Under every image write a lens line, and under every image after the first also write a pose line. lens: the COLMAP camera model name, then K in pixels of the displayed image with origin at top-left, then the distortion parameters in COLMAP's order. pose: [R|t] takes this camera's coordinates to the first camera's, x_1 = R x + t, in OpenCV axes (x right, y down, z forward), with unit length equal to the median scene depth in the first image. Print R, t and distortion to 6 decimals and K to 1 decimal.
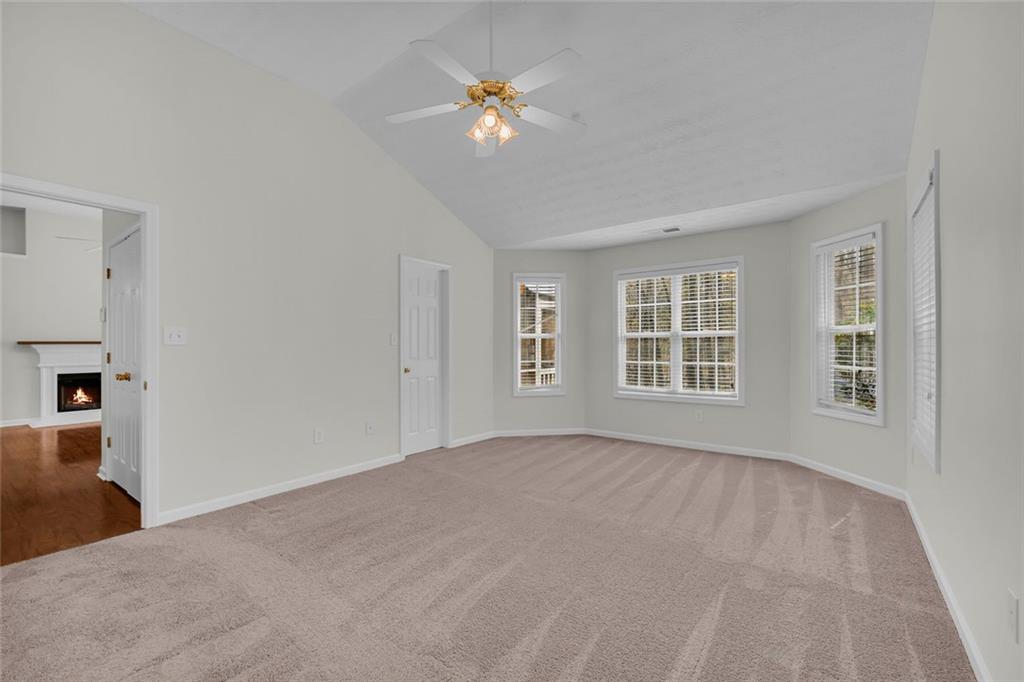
lens RADIAL K [[425.1, 0, 517.7], [0, 425.1, 340.0], [0, 0, 1]] dist [-0.004029, -0.000636]
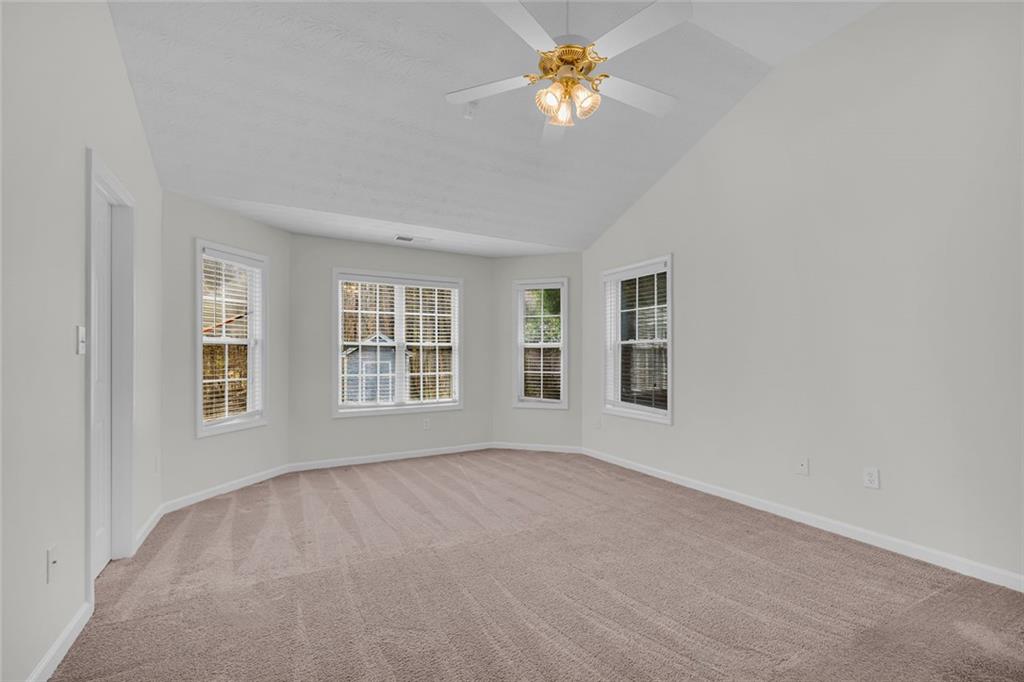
lens RADIAL K [[425.1, 0, 532.8], [0, 425.1, 357.3], [0, 0, 1]] dist [-0.004029, -0.000636]
pose [[0.437243, 0.002162, 0.899341, -0.431706], [-0.009678, 0.999951, 0.002301, 0.010388], [-0.899291, -0.009710, 0.437242, 0.337931]]
